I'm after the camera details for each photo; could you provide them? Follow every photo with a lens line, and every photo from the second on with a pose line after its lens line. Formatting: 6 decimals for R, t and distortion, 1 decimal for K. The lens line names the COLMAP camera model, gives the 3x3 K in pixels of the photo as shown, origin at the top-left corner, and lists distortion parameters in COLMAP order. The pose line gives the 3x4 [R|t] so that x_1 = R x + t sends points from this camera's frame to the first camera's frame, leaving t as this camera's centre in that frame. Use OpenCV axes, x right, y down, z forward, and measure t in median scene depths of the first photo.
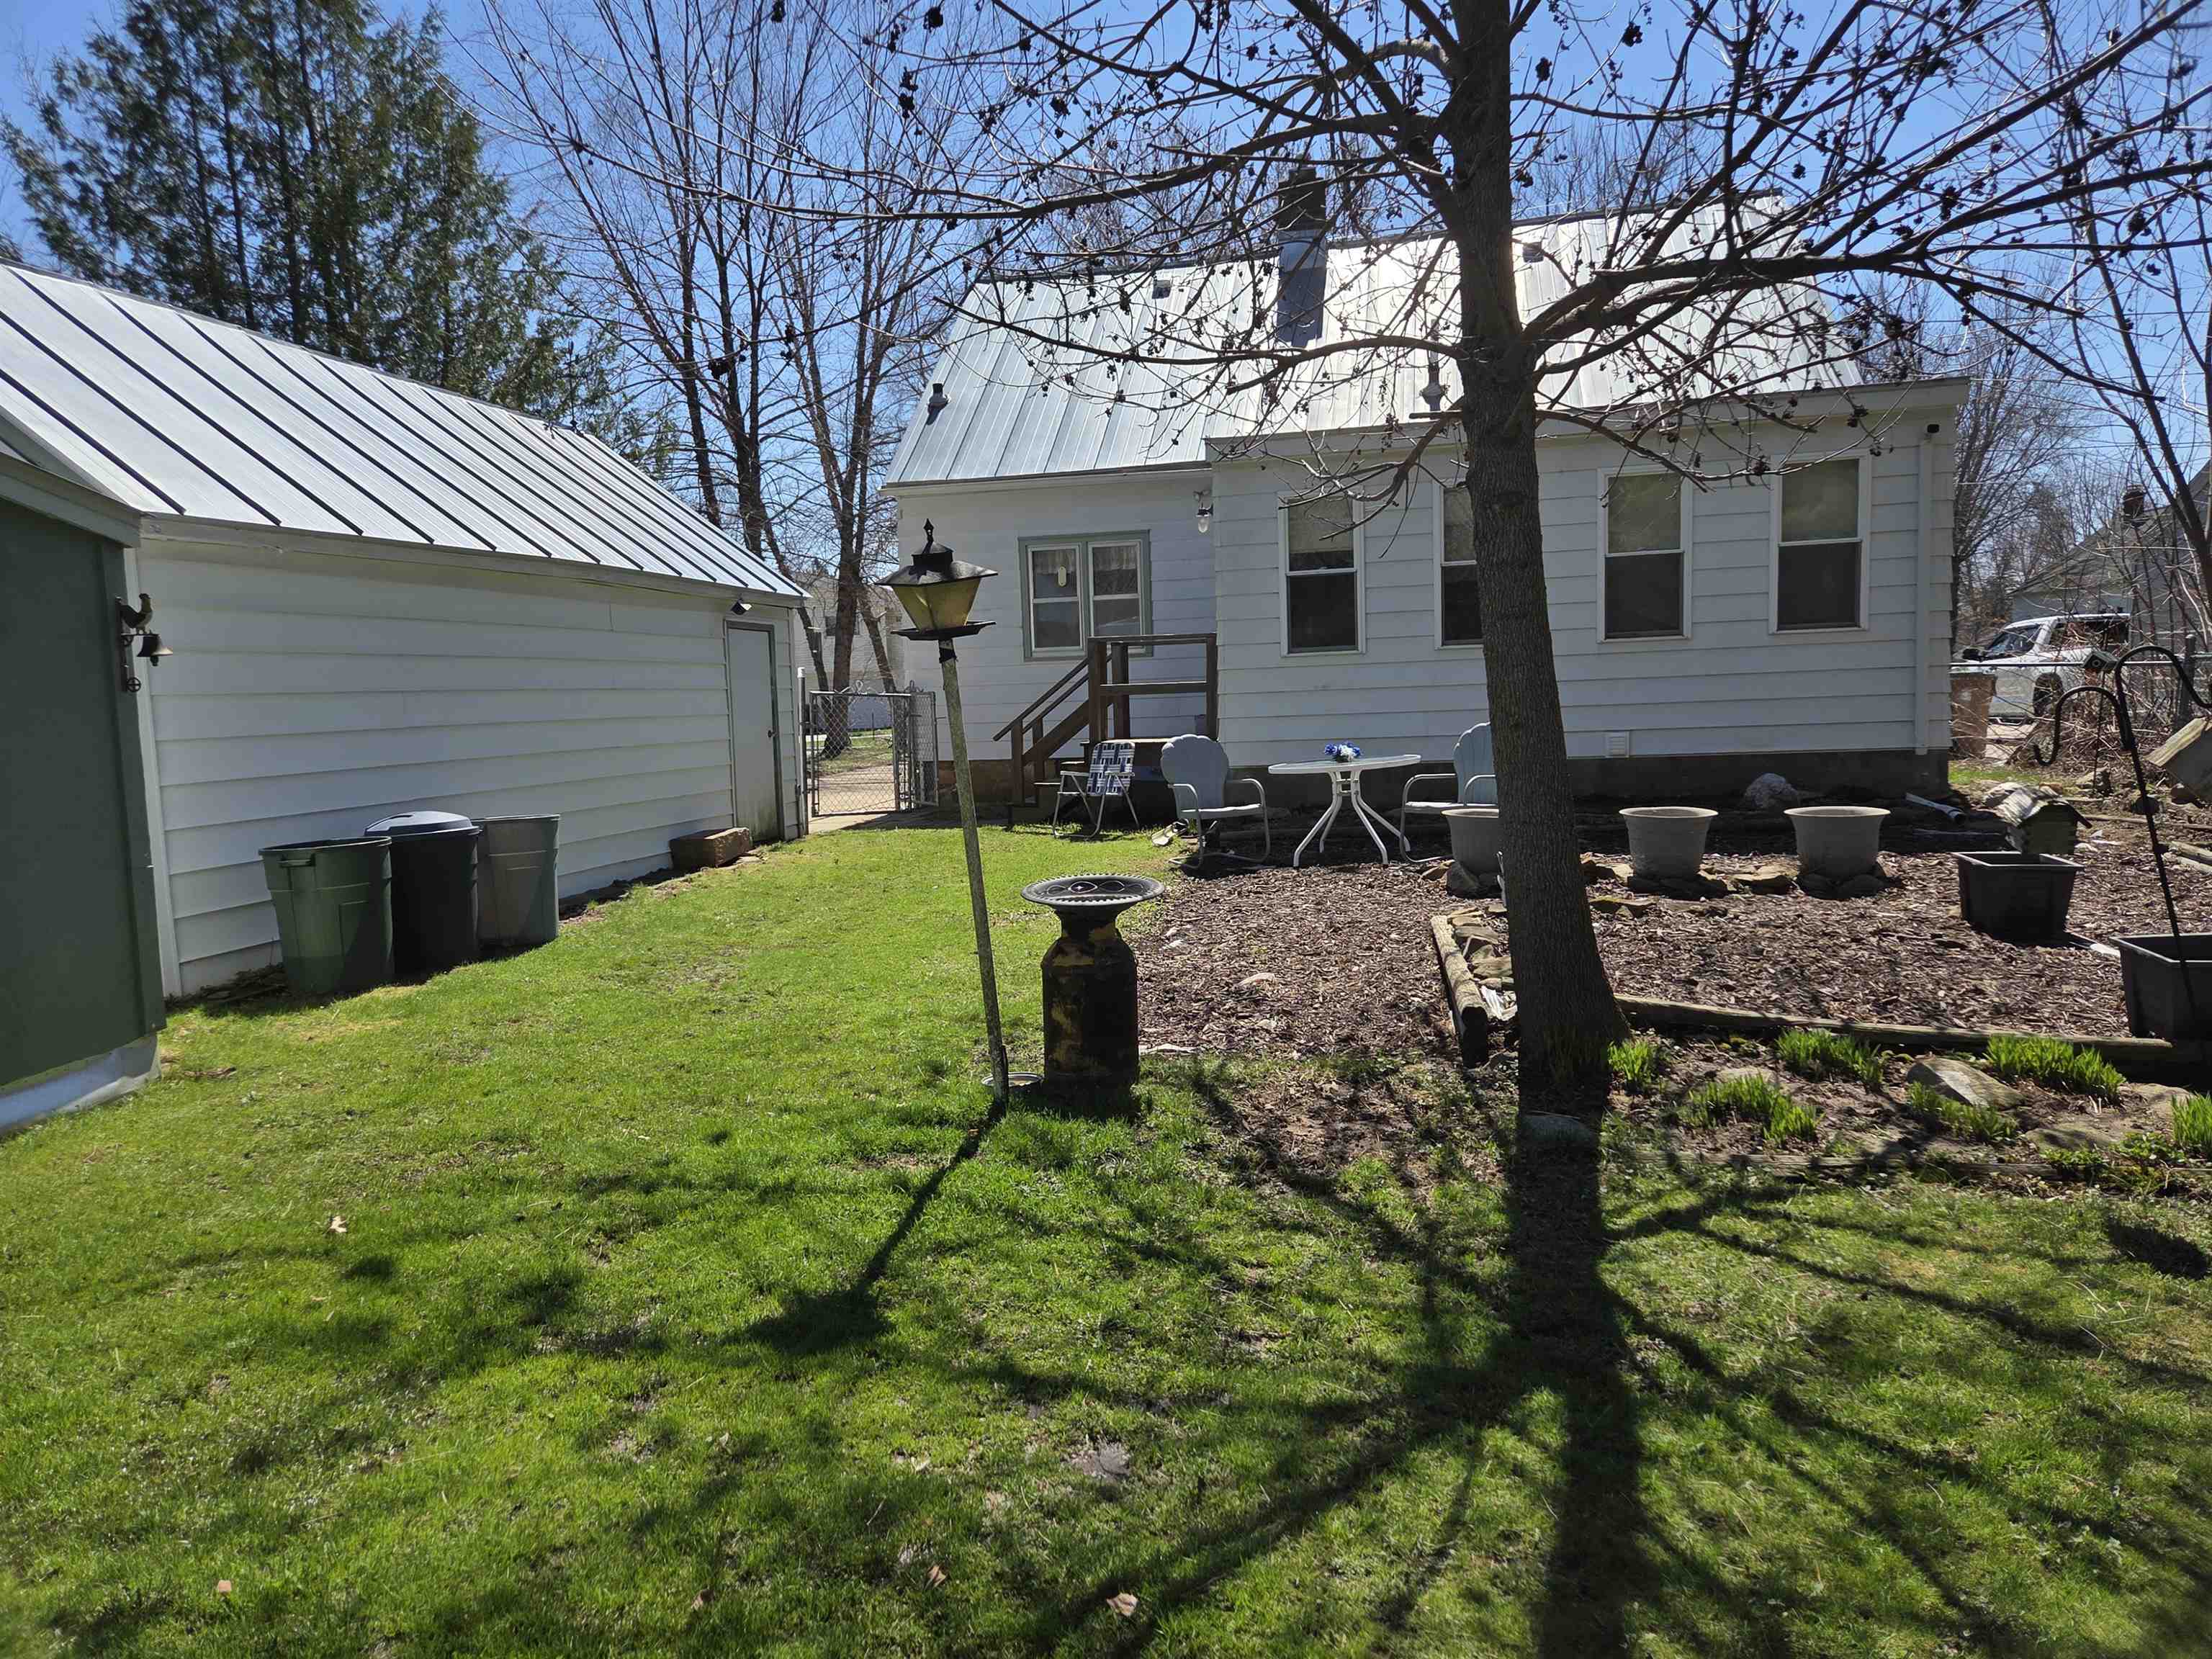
lens RADIAL K [[1492.4, 0, 1108.8], [0, 1492.4, 832.2], [0, 0, 1]] dist [0.004513, 0.001318]
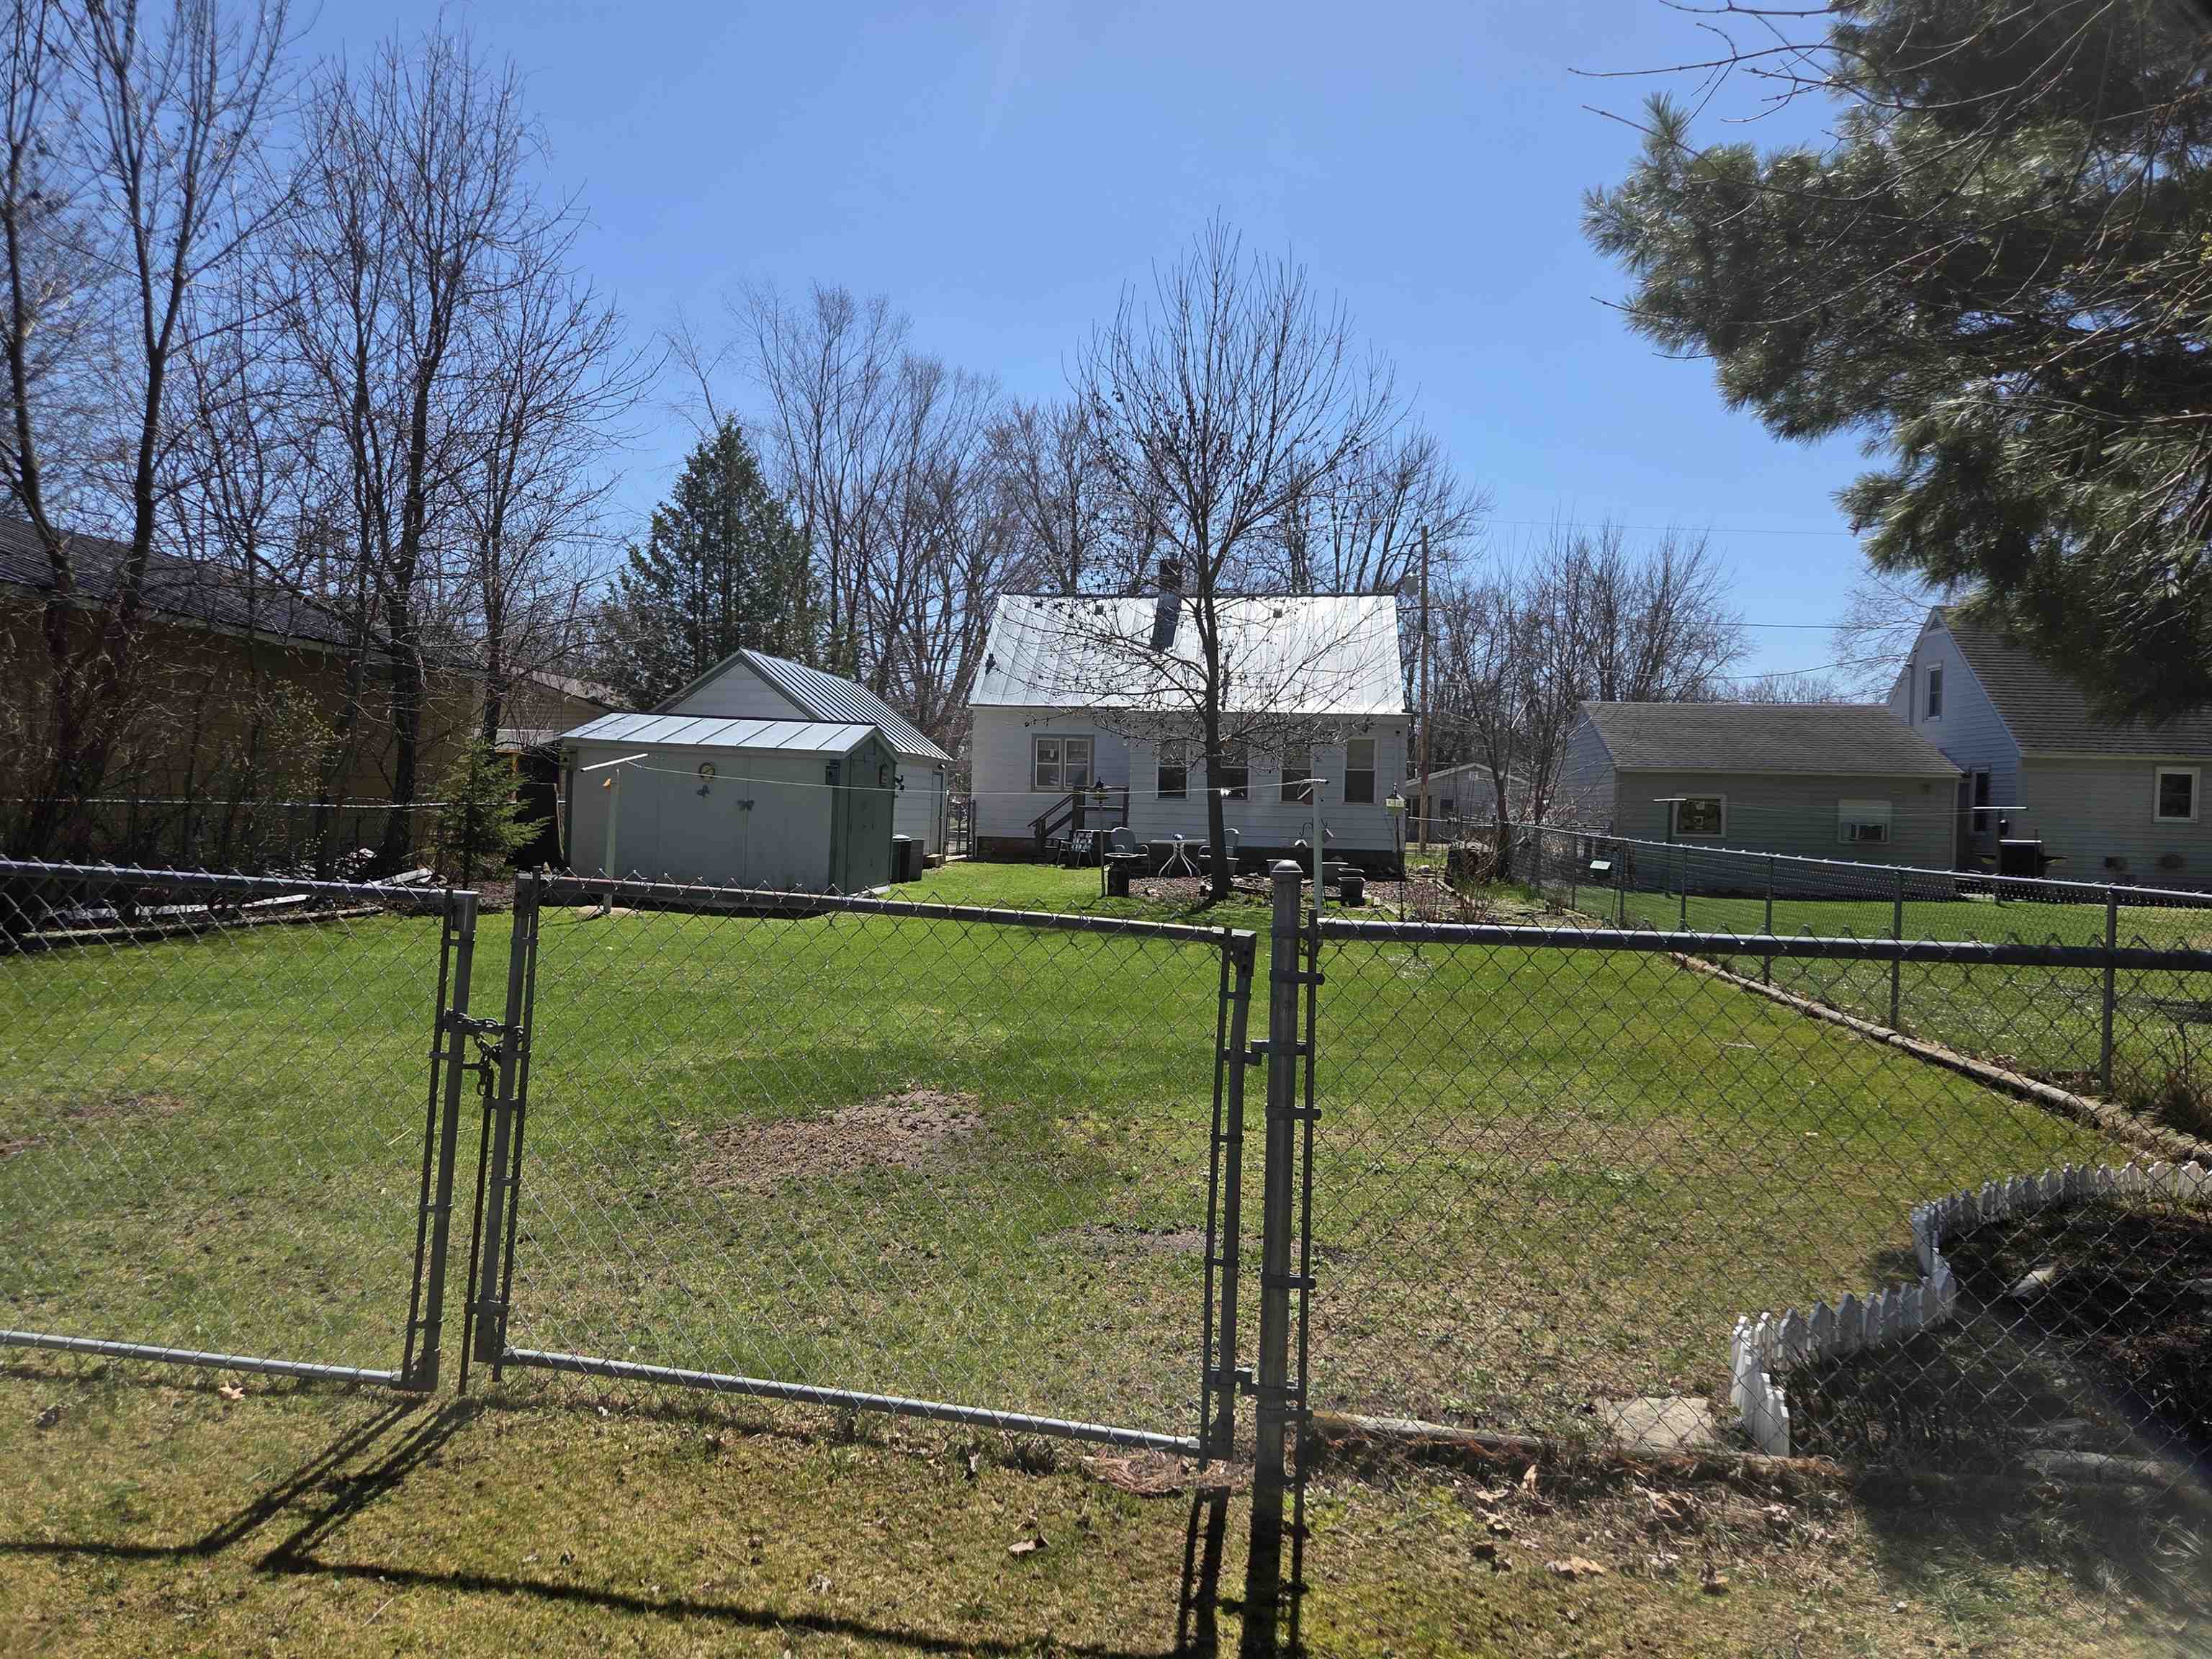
lens RADIAL K [[1492.4, 0, 1105.4], [0, 1492.4, 830.0], [0, 0, 1]] dist [0.004513, 0.001318]
pose [[0.992451, 0.046694, 0.113402, -0.231362], [-0.038812, 0.996739, -0.070742, 0.107651], [-0.116335, 0.065807, 0.991028, -1.378498]]
